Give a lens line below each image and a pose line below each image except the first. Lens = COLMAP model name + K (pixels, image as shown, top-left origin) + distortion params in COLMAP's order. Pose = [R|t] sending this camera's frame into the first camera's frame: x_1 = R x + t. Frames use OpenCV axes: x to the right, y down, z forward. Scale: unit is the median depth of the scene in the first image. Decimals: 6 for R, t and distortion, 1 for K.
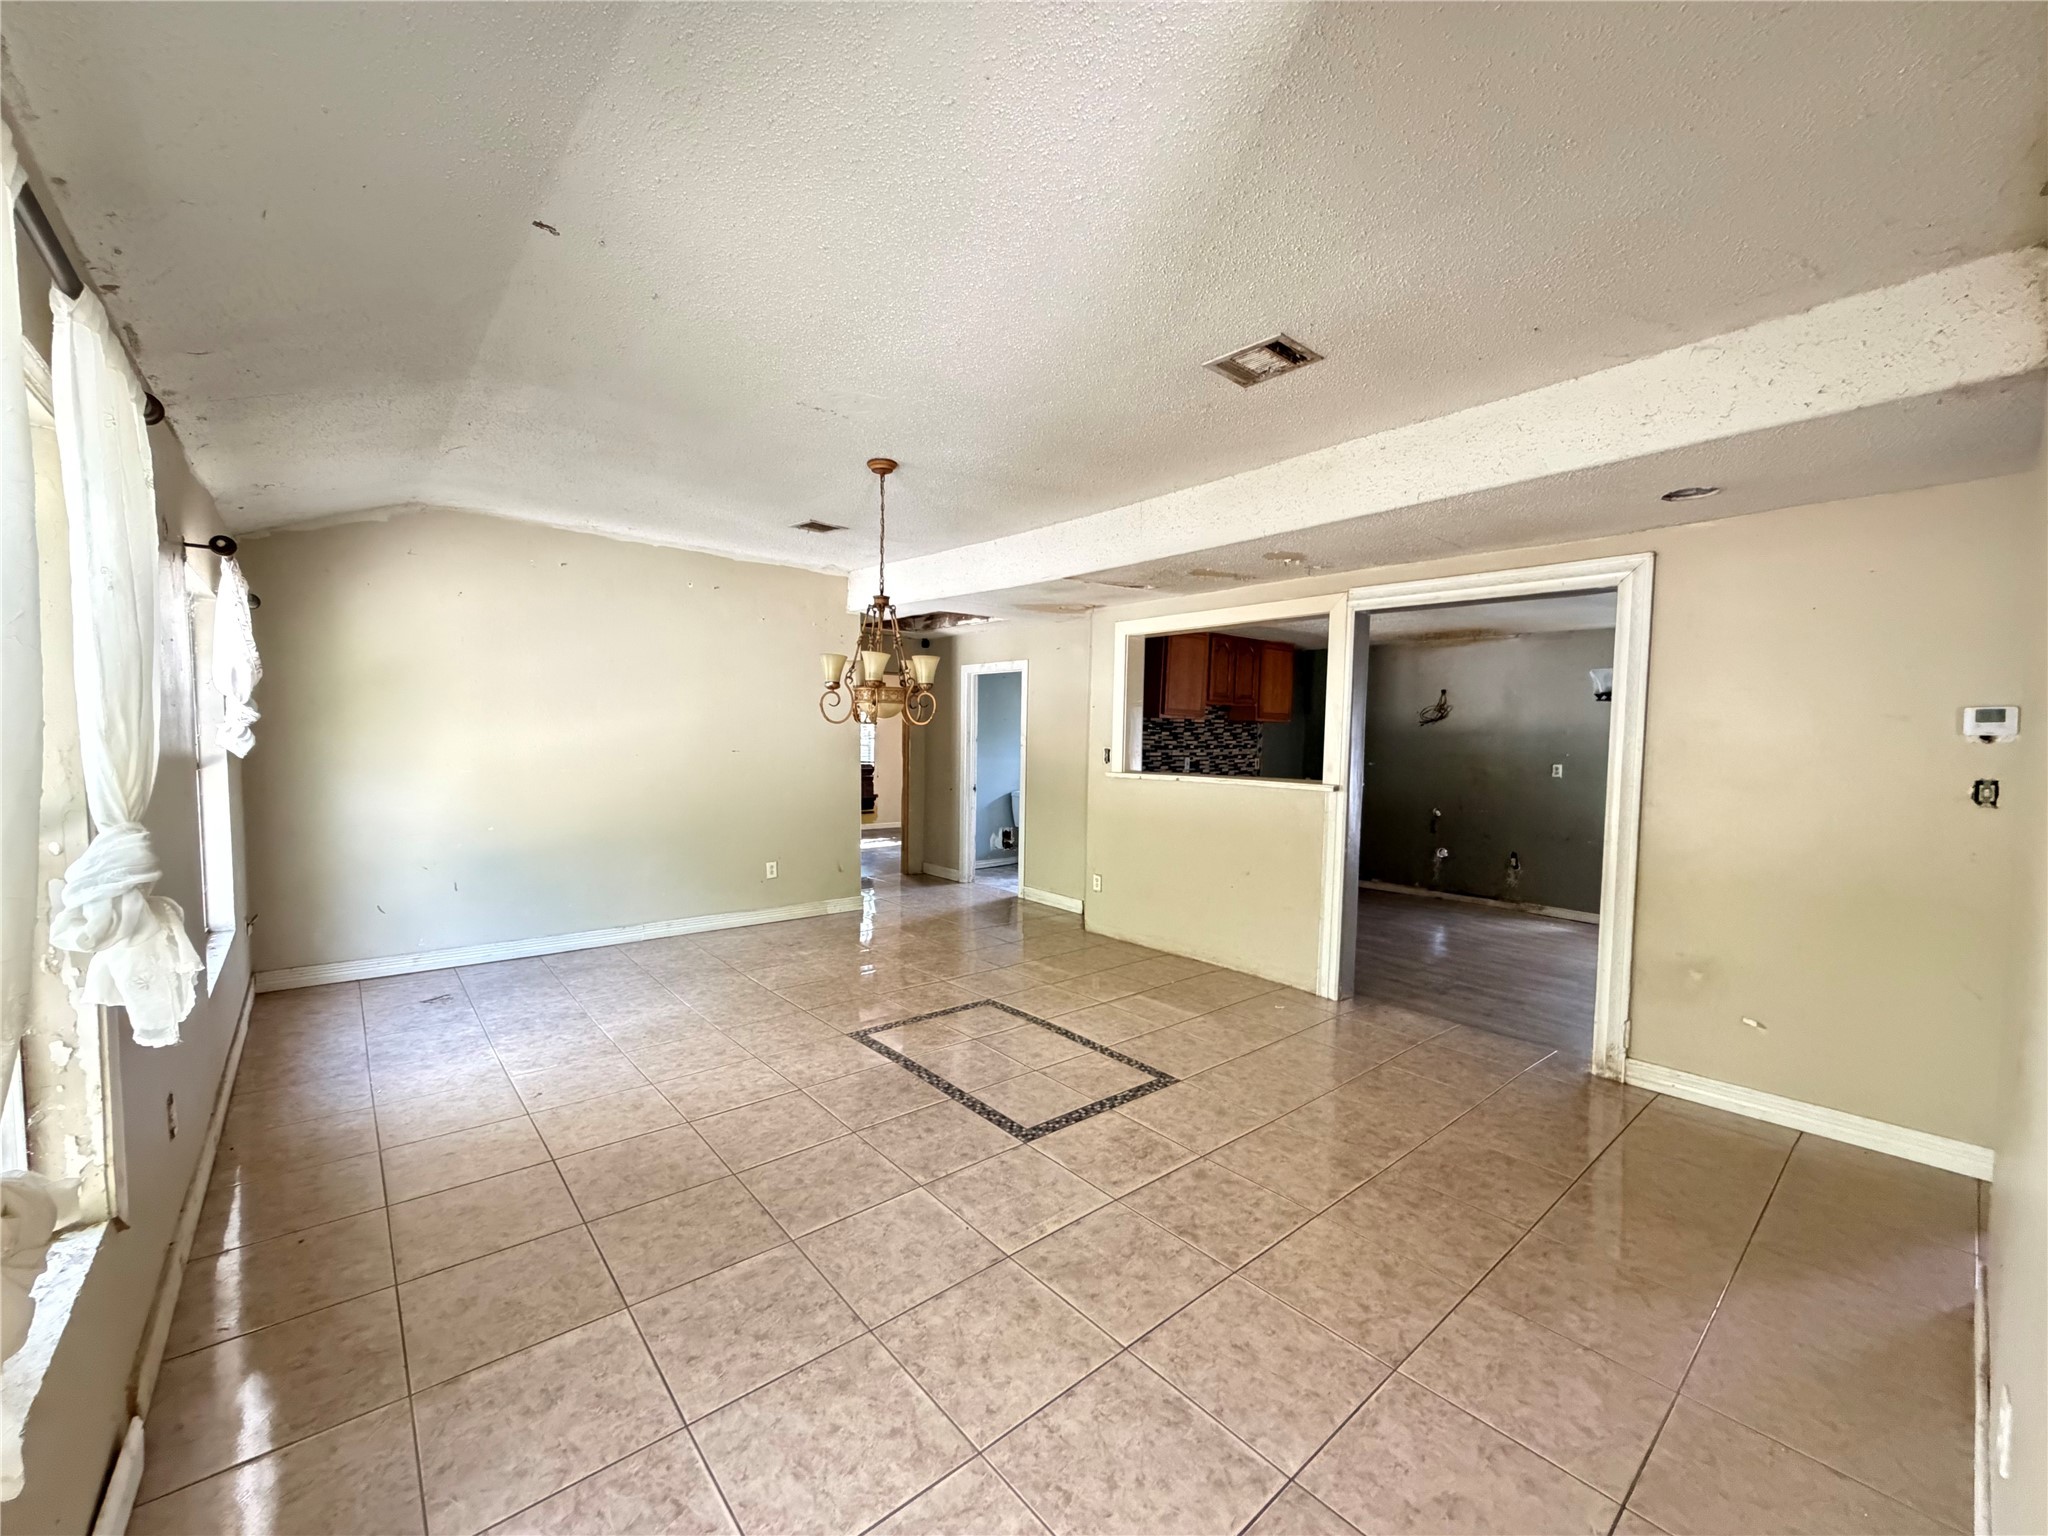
lens RADIAL K [[817.5, 0, 1021.3], [0, 817.5, 773.1], [0, 0, 1]] dist [-0.000936, -0.000061]
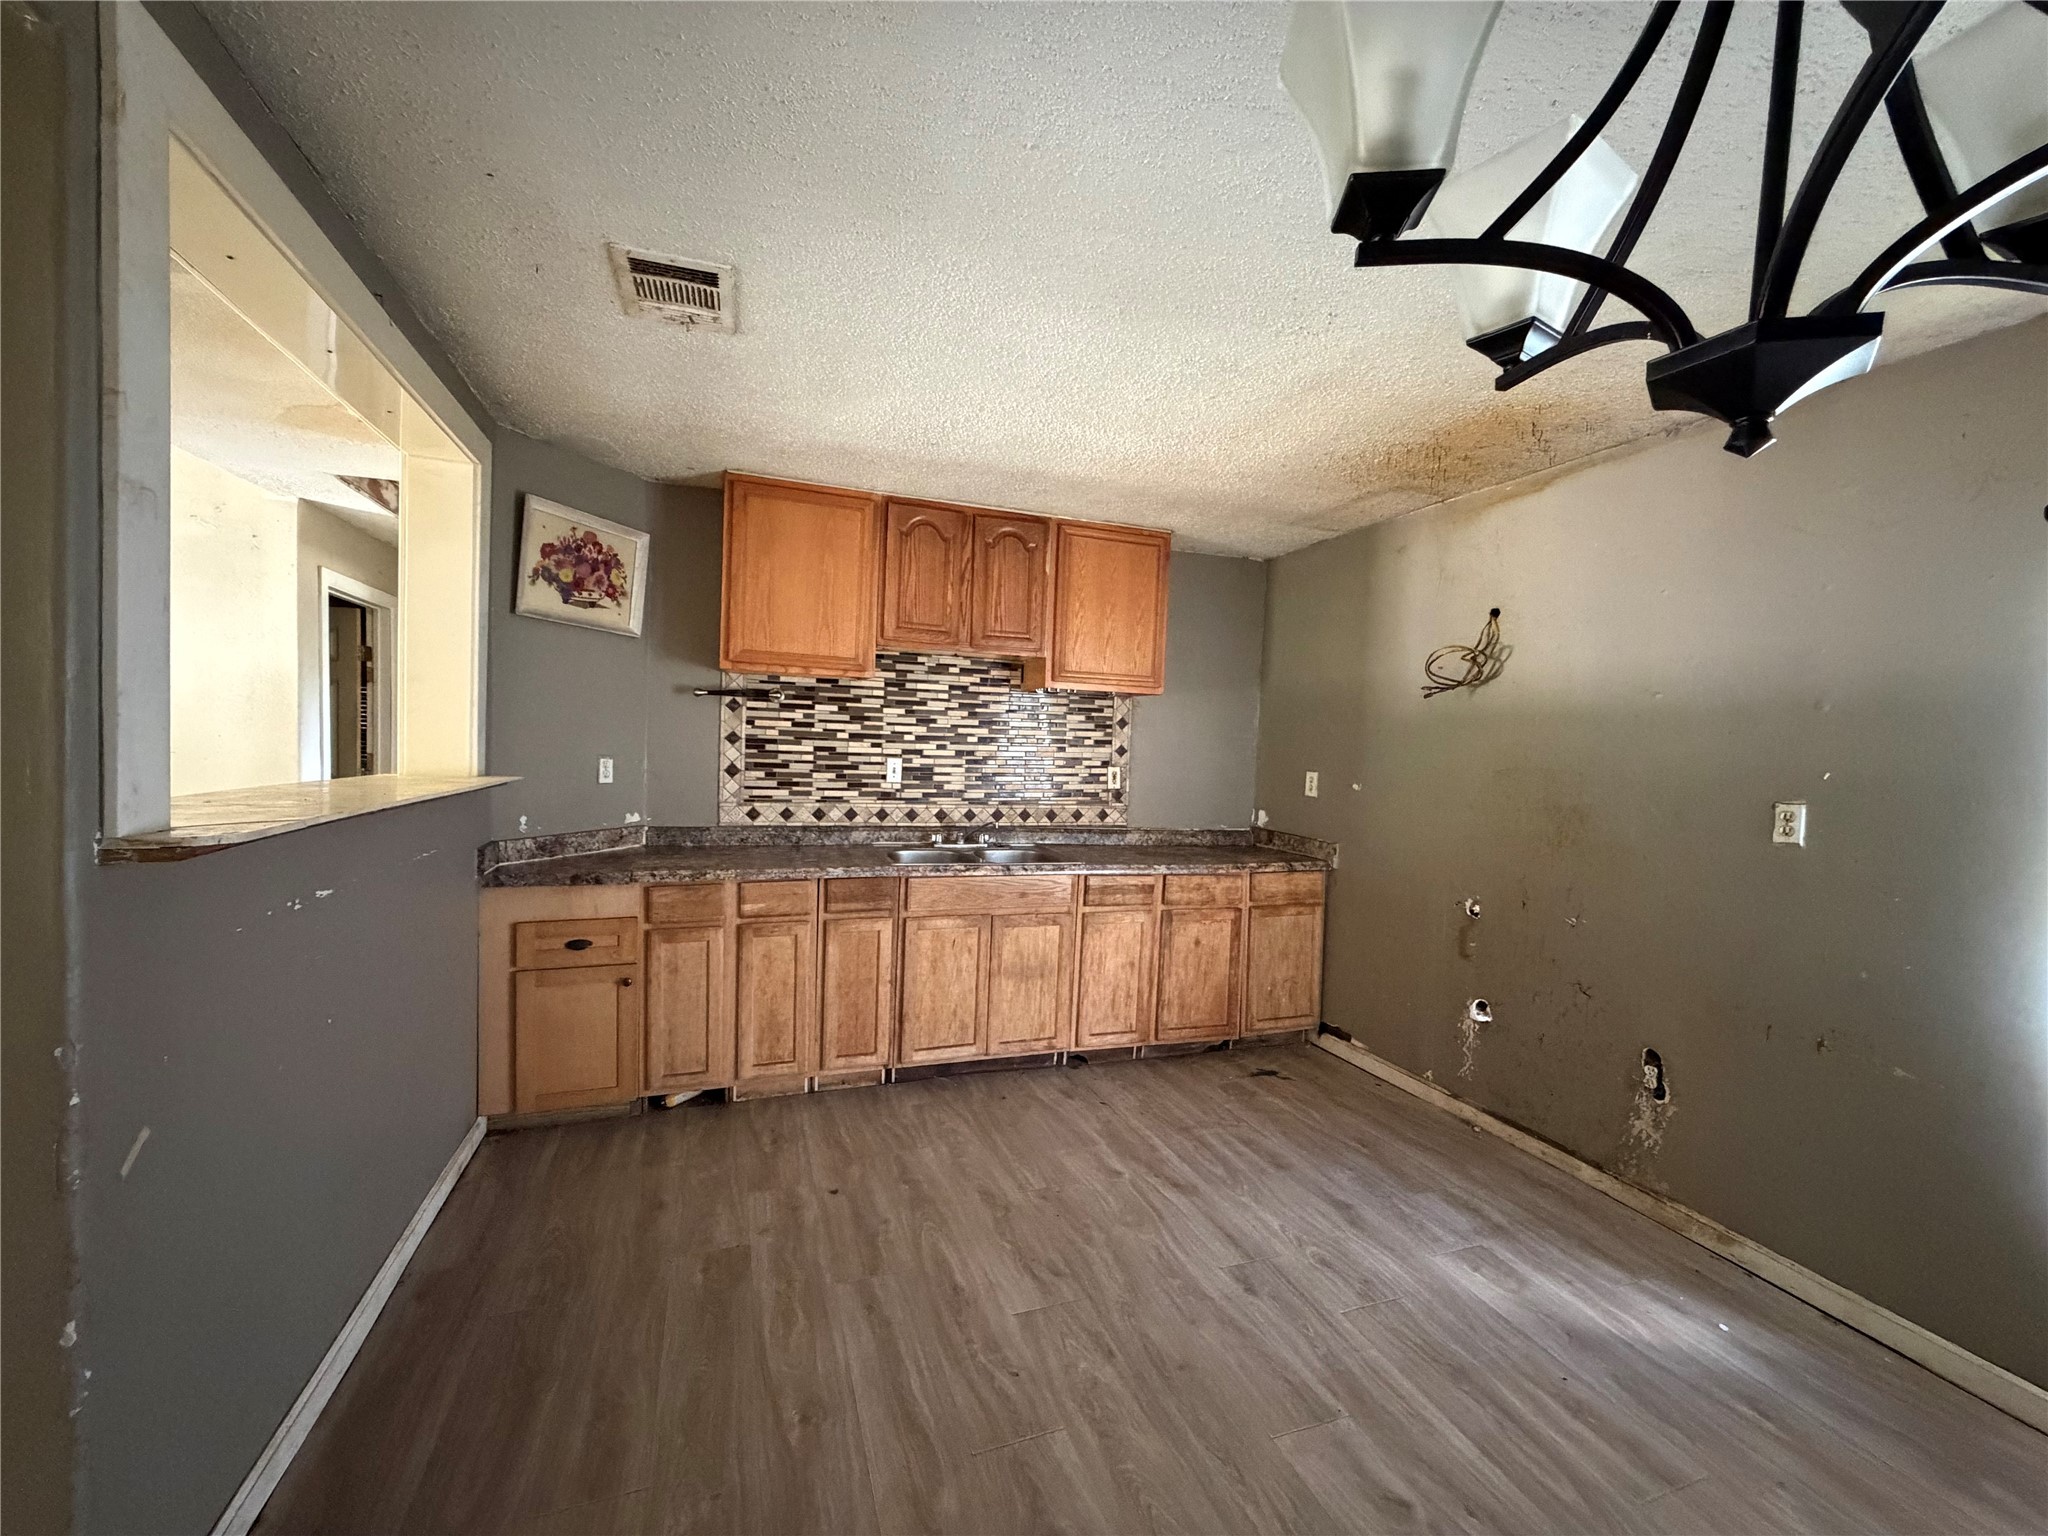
lens RADIAL K [[817.5, 0, 1018.6], [0, 817.5, 777.1], [0, 0, 1]] dist [-0.000936, -0.000061]
pose [[0.929762, 0.035214, -0.366473, 0.449910], [-0.039533, 0.999209, -0.004284, -0.008071], [0.366032, 0.018471, 0.930419, 0.541671]]
